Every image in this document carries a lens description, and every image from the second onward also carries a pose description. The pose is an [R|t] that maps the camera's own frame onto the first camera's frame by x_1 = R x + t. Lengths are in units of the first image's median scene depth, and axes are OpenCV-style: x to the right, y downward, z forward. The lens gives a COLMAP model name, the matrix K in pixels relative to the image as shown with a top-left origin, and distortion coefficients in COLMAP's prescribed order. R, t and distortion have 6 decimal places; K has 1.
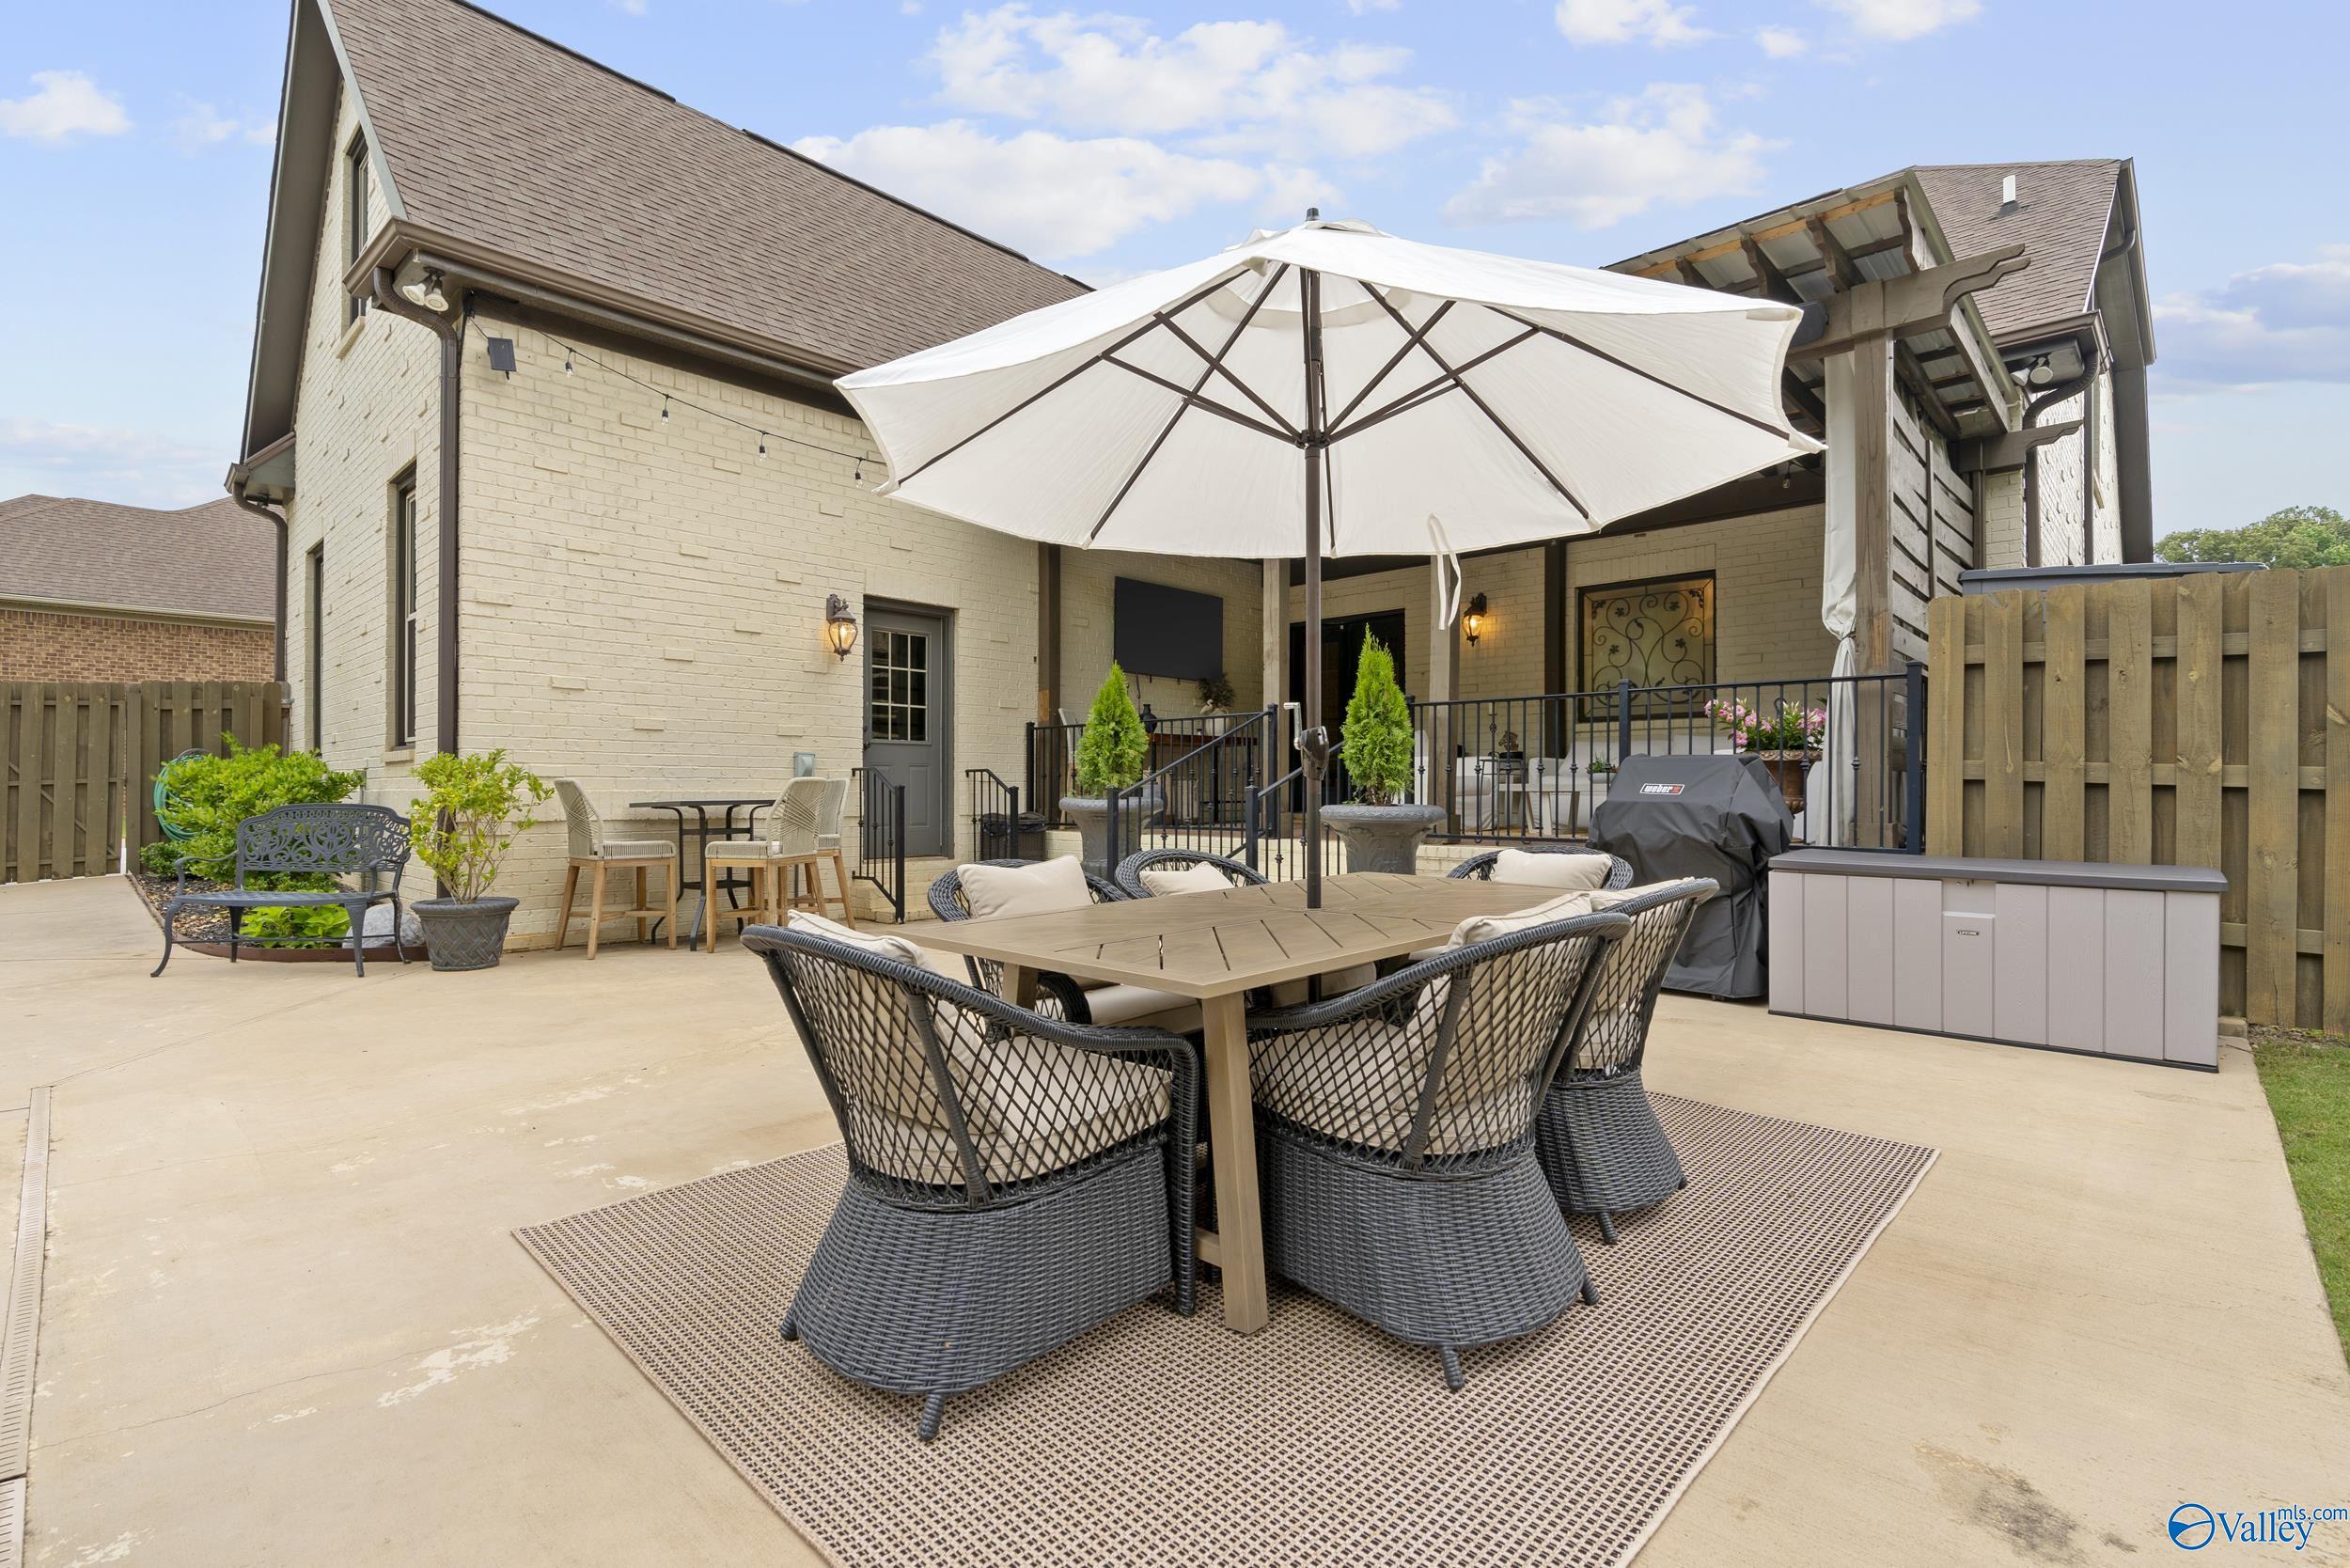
lens RADIAL K [[1096.9, 0, 1174.6], [0, 1096.9, 786.2], [0, 0, 1]] dist [0.000413, 0.000369]
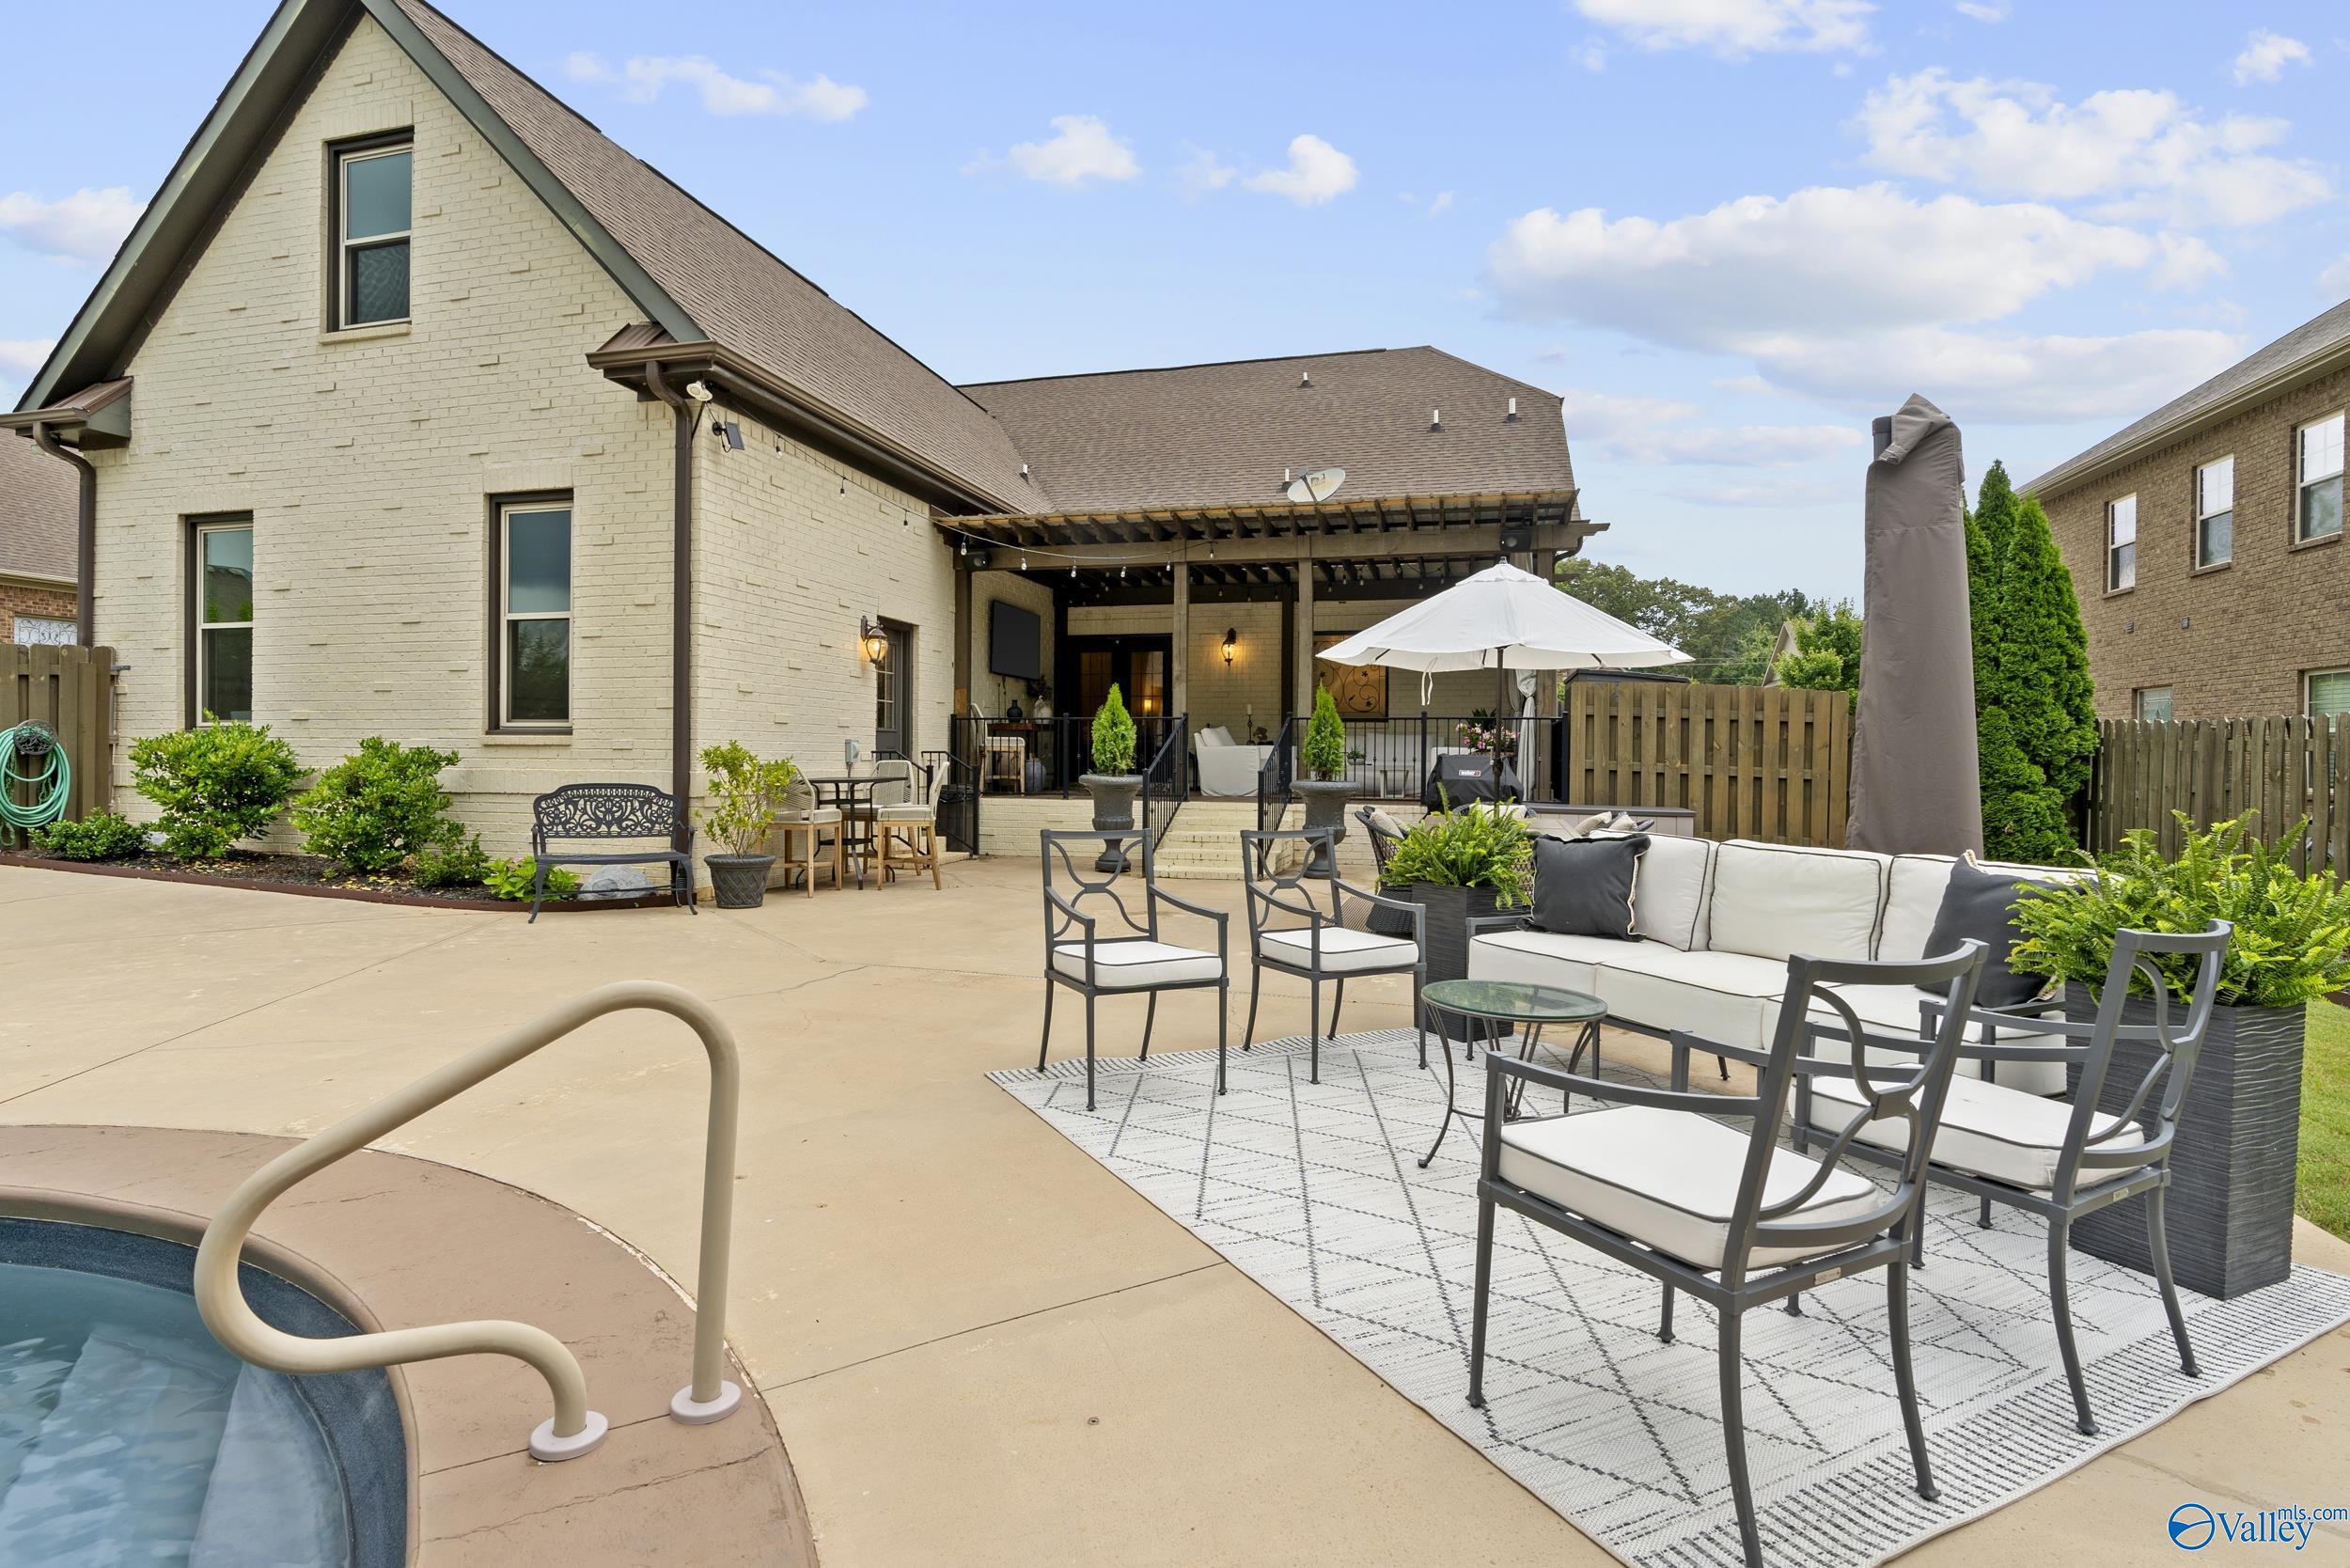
lens RADIAL K [[1096.9, 0, 1175.6], [0, 1096.9, 768.1], [0, 0, 1]] dist [0.000413, 0.000369]
pose [[0.884531, 0.000179, 0.466482, -0.711538], [-0.009579, 0.999796, 0.017780, -0.027350], [-0.466383, -0.020196, 0.884352, -0.375470]]
